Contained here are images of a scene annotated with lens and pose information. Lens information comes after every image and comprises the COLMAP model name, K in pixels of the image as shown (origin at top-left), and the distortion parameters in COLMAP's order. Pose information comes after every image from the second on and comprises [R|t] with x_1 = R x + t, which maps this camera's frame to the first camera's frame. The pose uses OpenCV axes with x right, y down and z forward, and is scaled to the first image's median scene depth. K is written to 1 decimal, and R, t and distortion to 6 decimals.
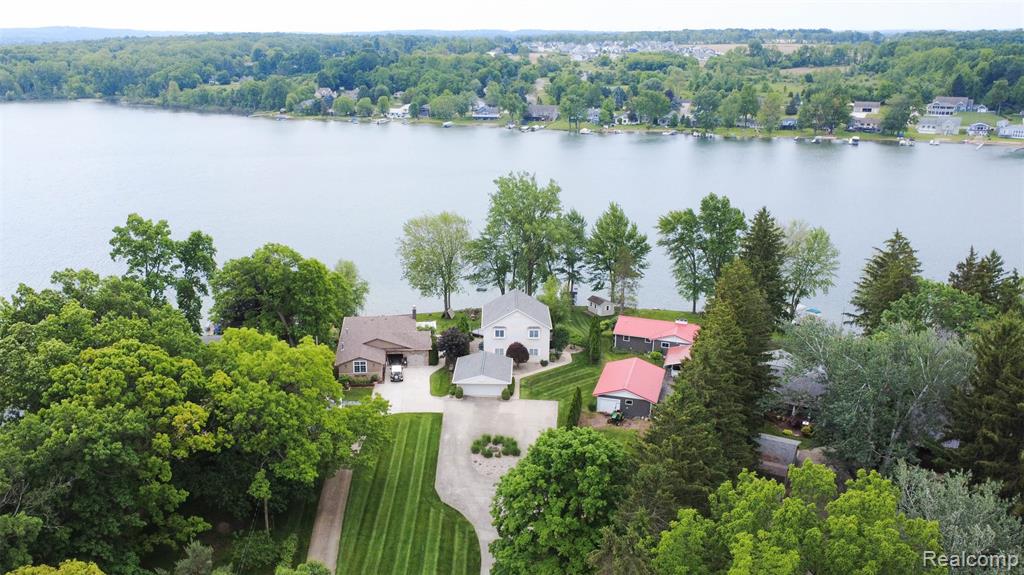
lens RADIAL K [[833.1, 0, 467.3], [0, 833.1, 315.4], [0, 0, 1]] dist [-0.002272, -0.000723]
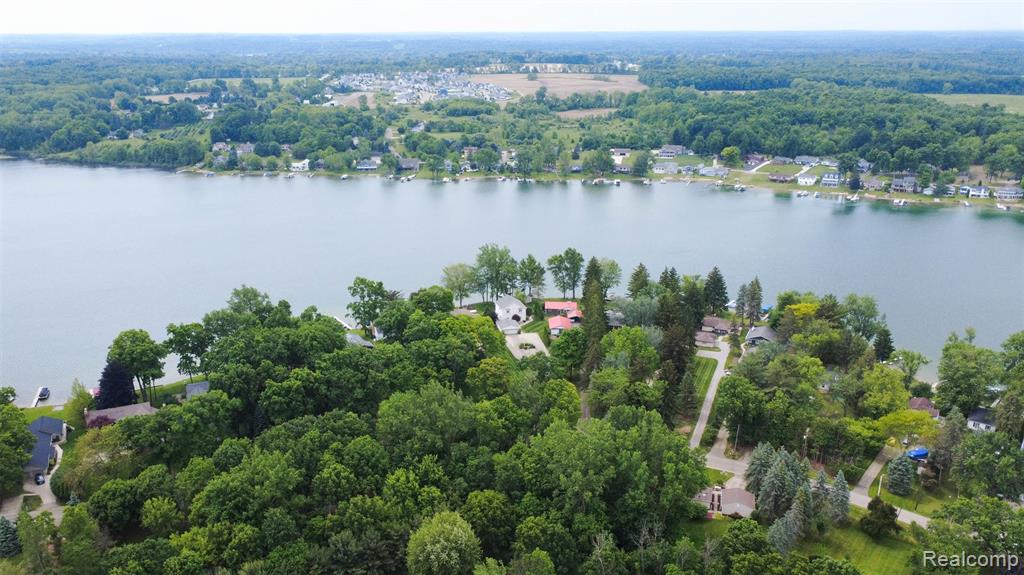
lens RADIAL K [[830.4, 0, 469.7], [0, 830.4, 308.6], [0, 0, 1]] dist [-0.002358, 0.002404]
pose [[0.965236, -0.084073, 0.247490, -0.206849], [0.084703, 0.996373, 0.008117, -0.005670], [-0.247274, 0.013128, 0.968857, -0.435187]]
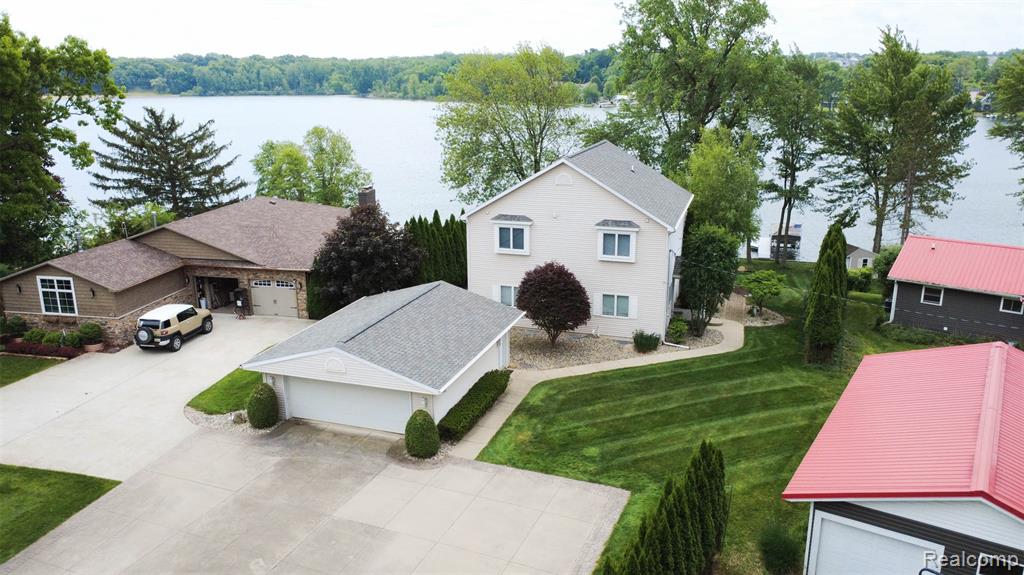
lens RADIAL K [[763.6, 0, 512.0], [0, 763.6, 287.5], [0, 0, 1]] dist [0.001611, -0.000663]
pose [[0.964606, 0.071636, -0.253778, 0.032281], [-0.084953, 0.995504, -0.041897, 0.014870], [0.249636, 0.061973, 0.966355, 0.199450]]
